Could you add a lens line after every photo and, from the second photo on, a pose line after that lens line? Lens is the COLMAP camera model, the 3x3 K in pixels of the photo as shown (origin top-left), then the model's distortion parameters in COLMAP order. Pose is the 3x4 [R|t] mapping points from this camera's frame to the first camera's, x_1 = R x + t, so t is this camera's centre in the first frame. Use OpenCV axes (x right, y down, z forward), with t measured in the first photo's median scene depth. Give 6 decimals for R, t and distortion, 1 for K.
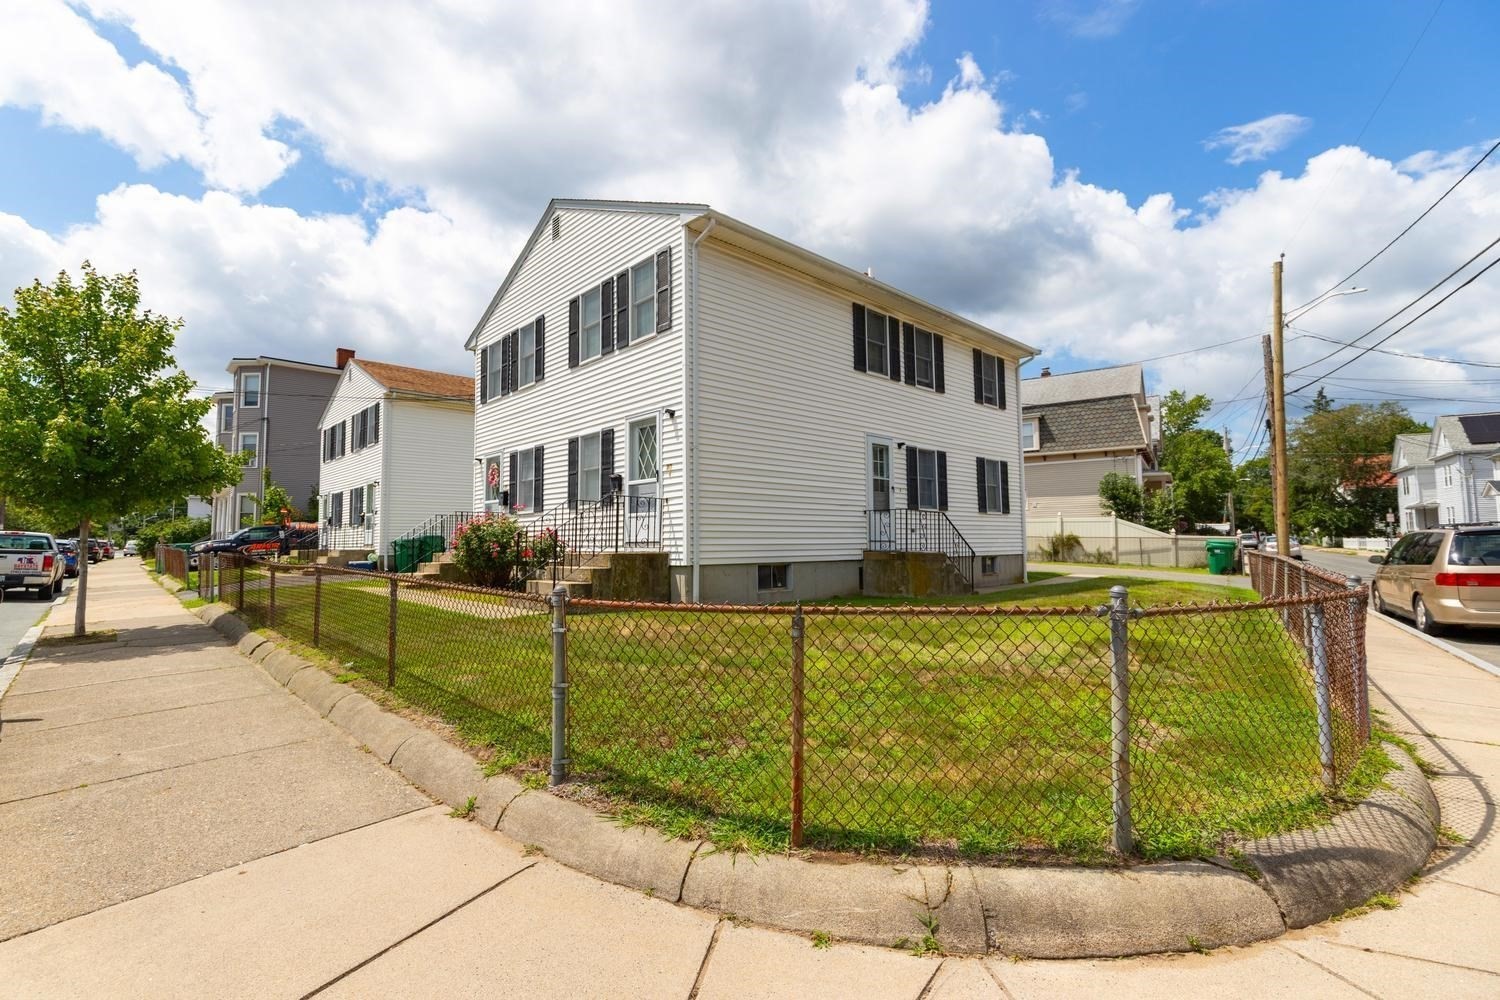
lens RADIAL K [[672.6, 0, 752.9], [0, 672.6, 500.4], [0, 0, 1]] dist [-0.000276, 0.002532]
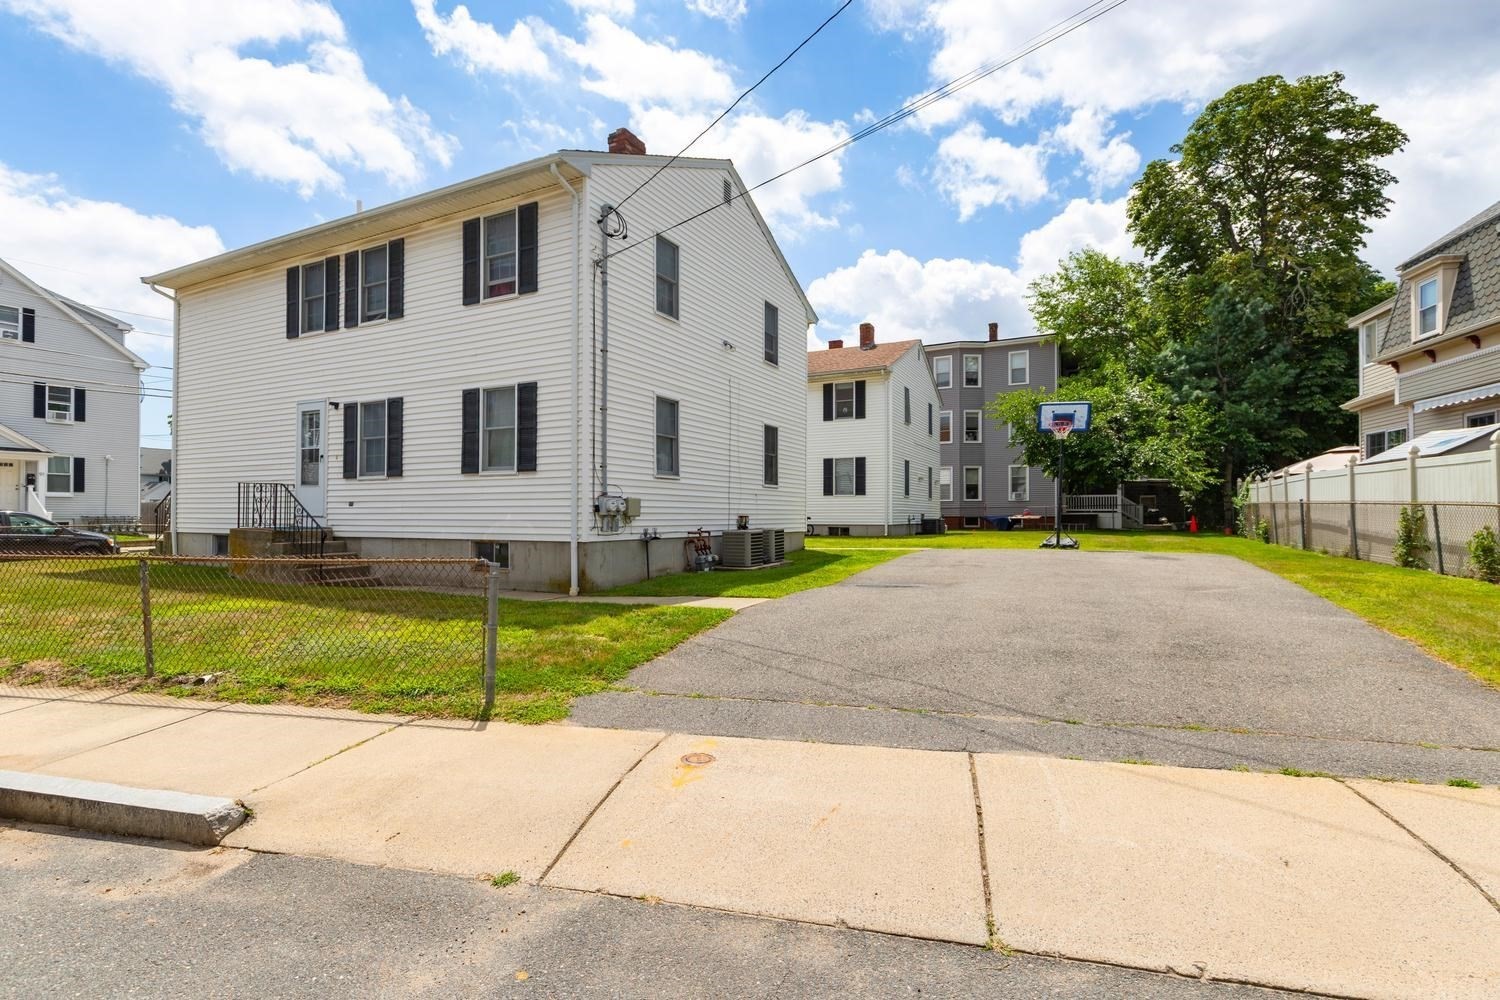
lens RADIAL K [[672.6, 0, 773.3], [0, 672.6, 507.4], [0, 0, 1]] dist [-0.000276, 0.002532]
pose [[0.371307, -0.004234, -0.928500, 1.076248], [0.054624, 0.998357, 0.017292, 0.056608], [0.926902, -0.057139, 0.370929, 1.047594]]
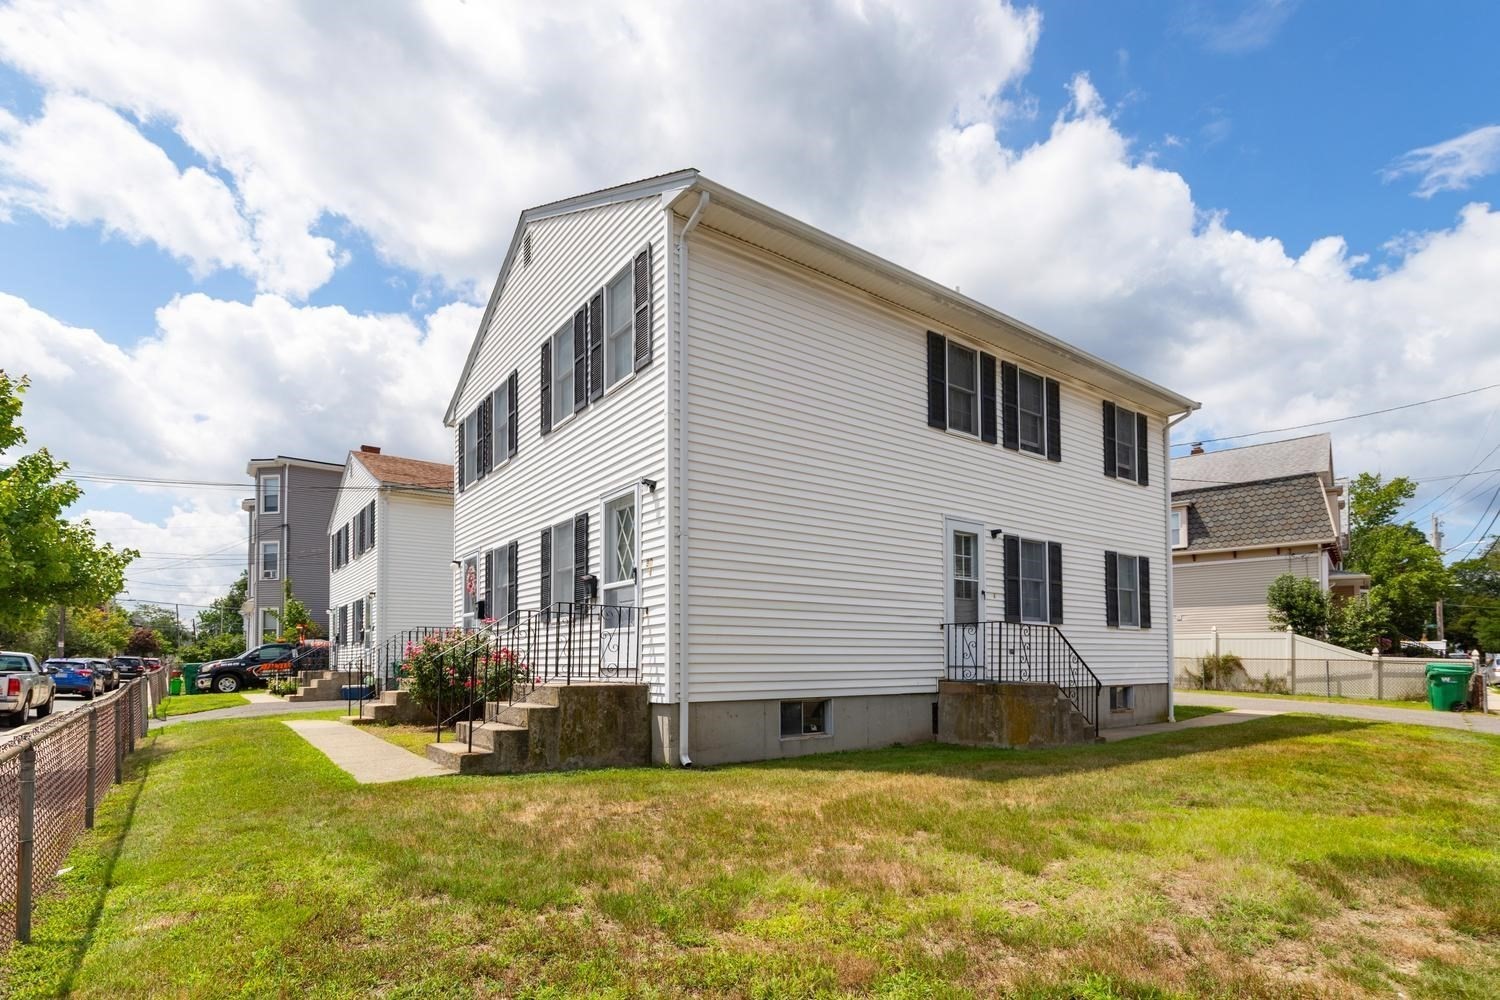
lens RADIAL K [[742.3, 0, 738.7], [0, 742.3, 638.7], [0, 0, 1]] dist [-0.007757, -0.011743]
pose [[0.992005, -0.000021, -0.126202, 0.041604], [0.004078, 0.999483, 0.031887, 0.003744], [0.126136, -0.032147, 0.991492, 0.156314]]
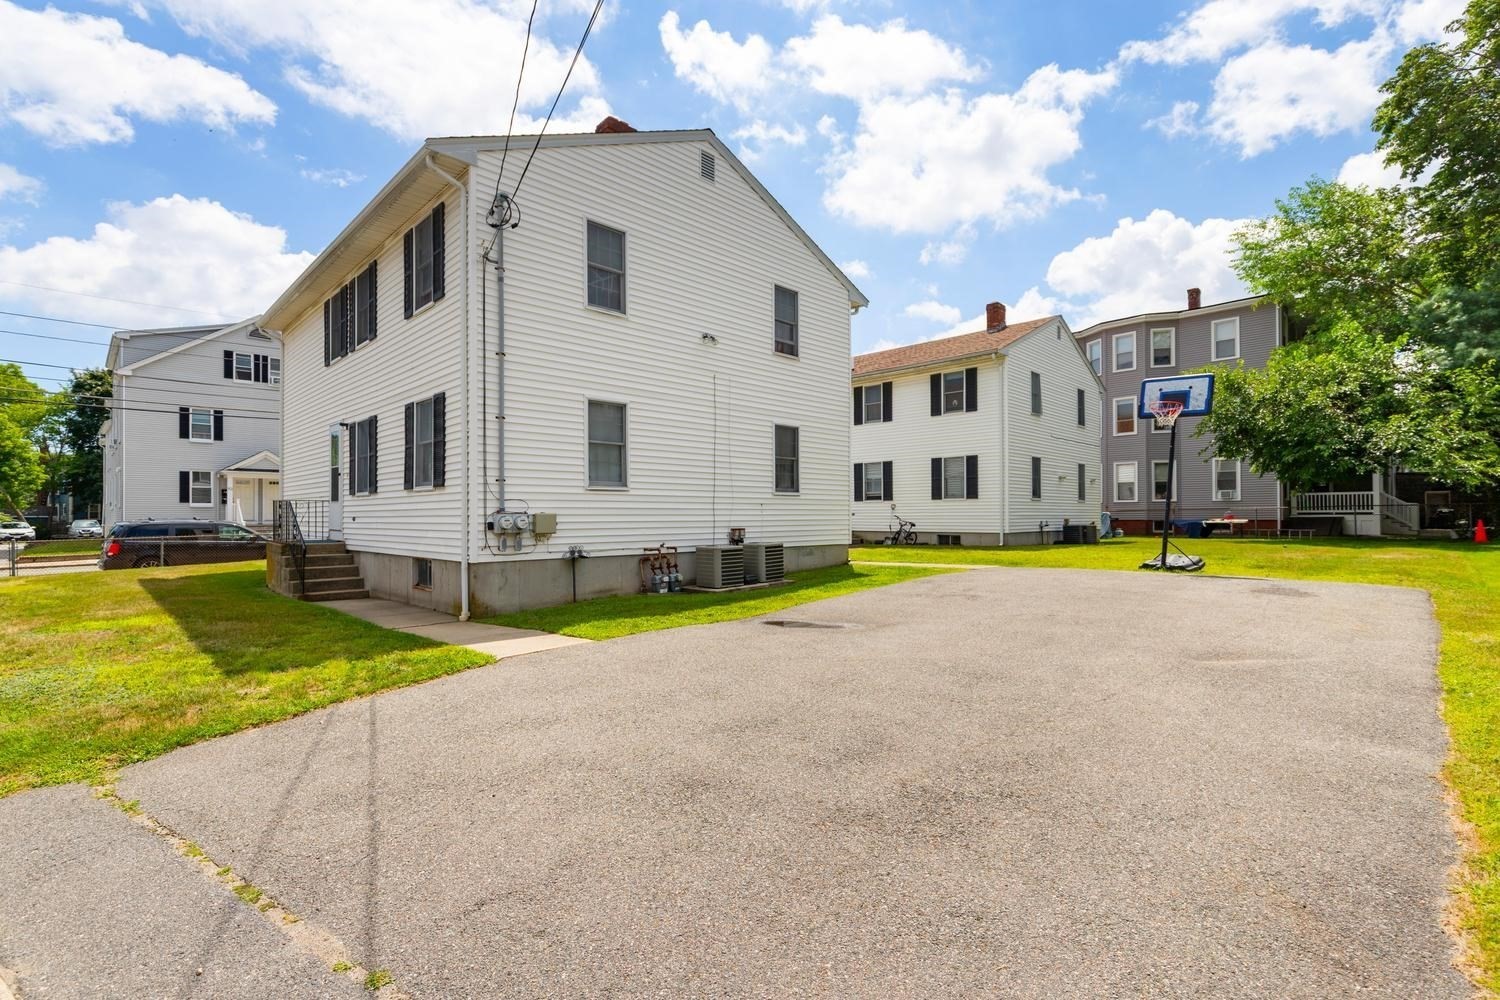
lens RADIAL K [[672.6, 0, 749.6], [0, 672.6, 508.4], [0, 0, 1]] dist [-0.000276, 0.002532]
pose [[0.072624, -0.007735, -0.997329, 1.024434], [0.065372, 0.997857, -0.002978, 0.060369], [0.995215, -0.064981, 0.072974, 1.292633]]
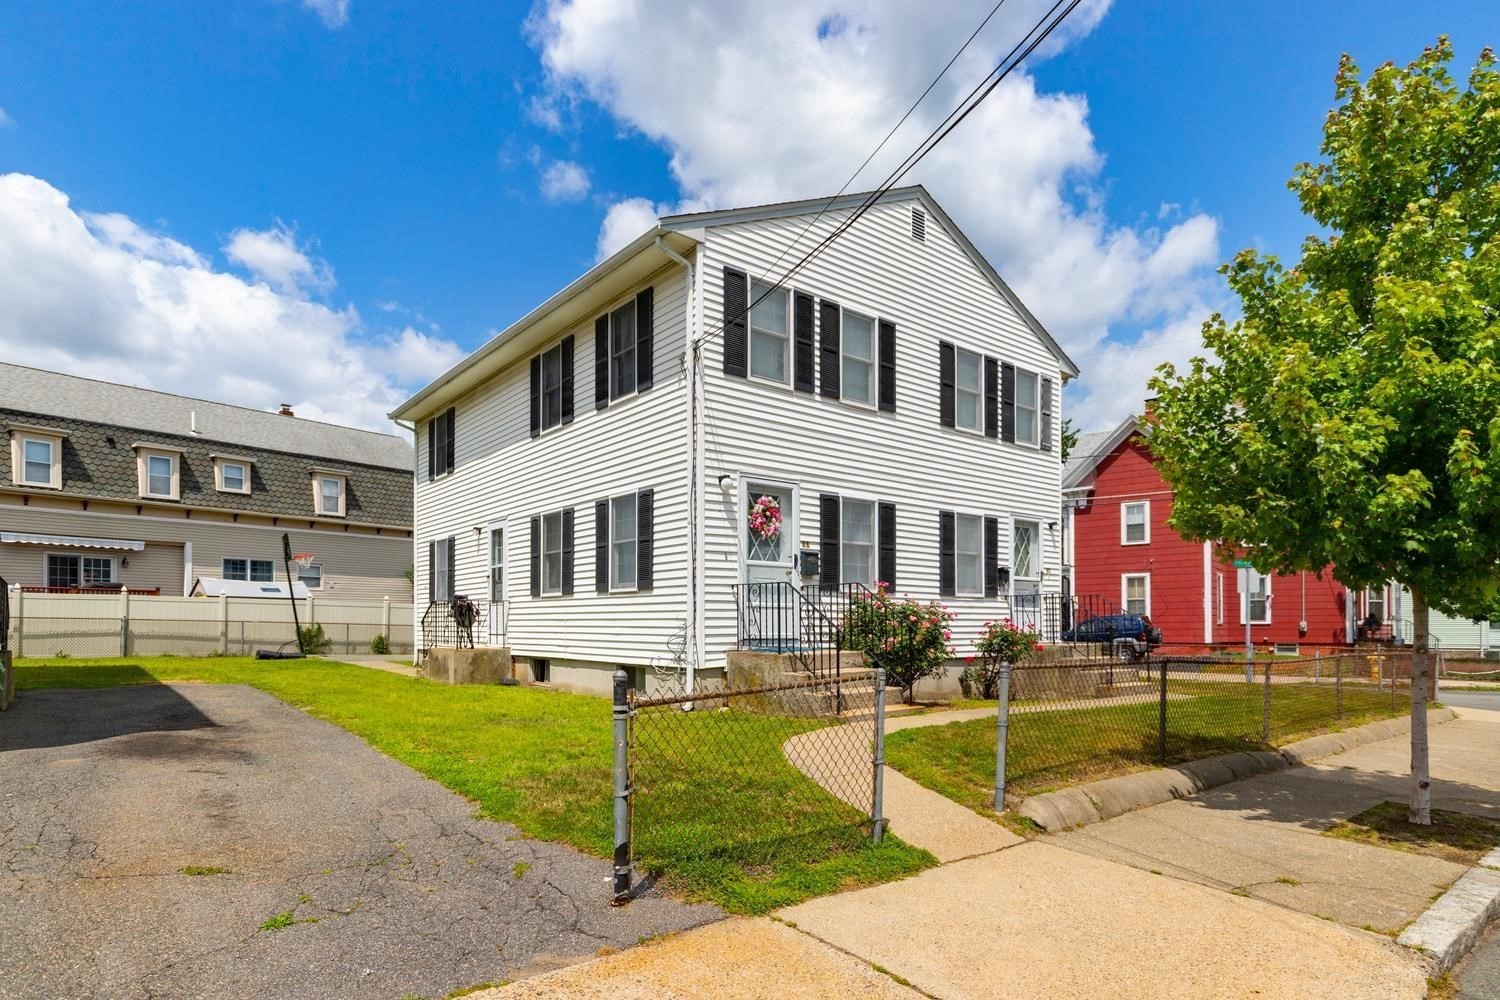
lens RADIAL K [[812.2, 0, 763.5], [0, 812.2, 627.2], [0, 0, 1]] dist [-0.014155, -0.000870]
pose [[0.059290, 0.004183, 0.998232, -1.014147], [-0.060656, 0.998159, -0.000580, 0.052068], [-0.996396, -0.060515, 0.059435, 0.909291]]
